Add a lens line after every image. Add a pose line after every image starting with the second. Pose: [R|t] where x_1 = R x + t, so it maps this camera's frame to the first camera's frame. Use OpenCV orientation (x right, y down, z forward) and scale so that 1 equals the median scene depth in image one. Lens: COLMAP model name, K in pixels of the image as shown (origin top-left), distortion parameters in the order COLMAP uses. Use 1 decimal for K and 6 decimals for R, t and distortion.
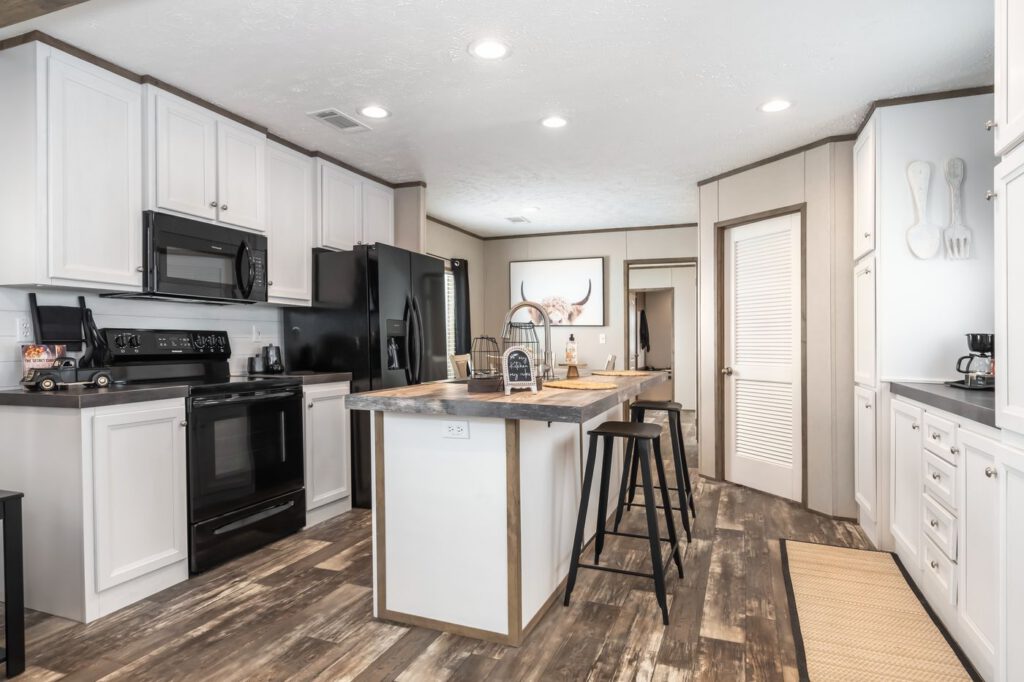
lens RADIAL K [[588.0, 0, 514.5], [0, 588.0, 349.9], [0, 0, 1]] dist [0.016950, -0.000764]
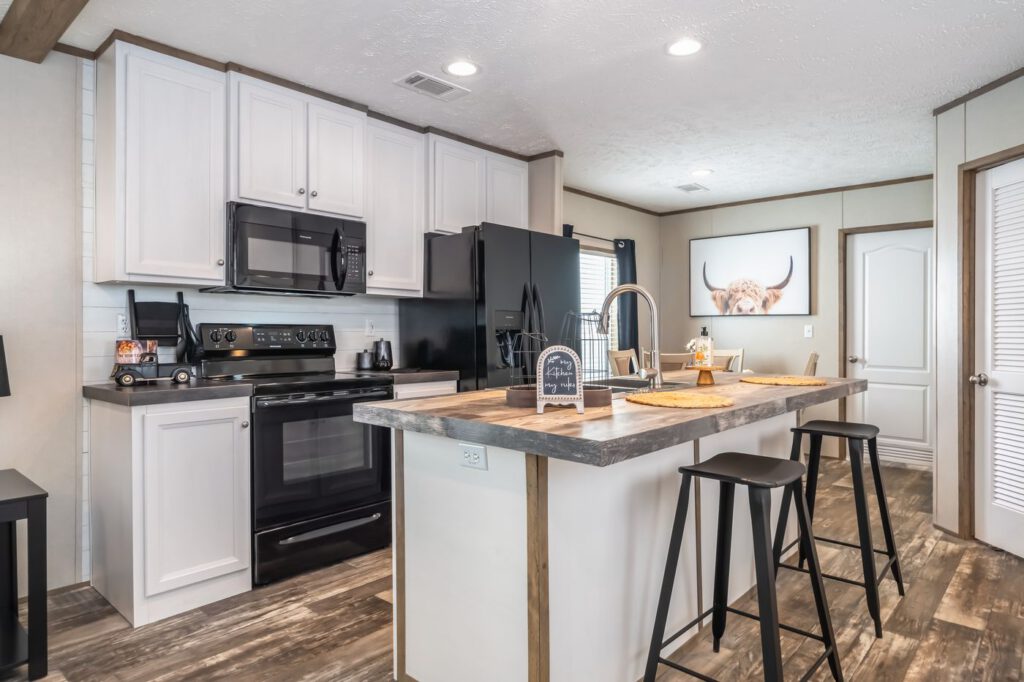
lens RADIAL K [[620.1, 0, 512.0], [0, 620.1, 341.0], [0, 0, 1]] dist [0.007599, 0.003200]
pose [[0.936192, 0.004235, -0.351463, 0.148774], [-0.004789, 0.999988, -0.000706, -0.007623], [0.351455, 0.002344, 0.936202, 0.183224]]
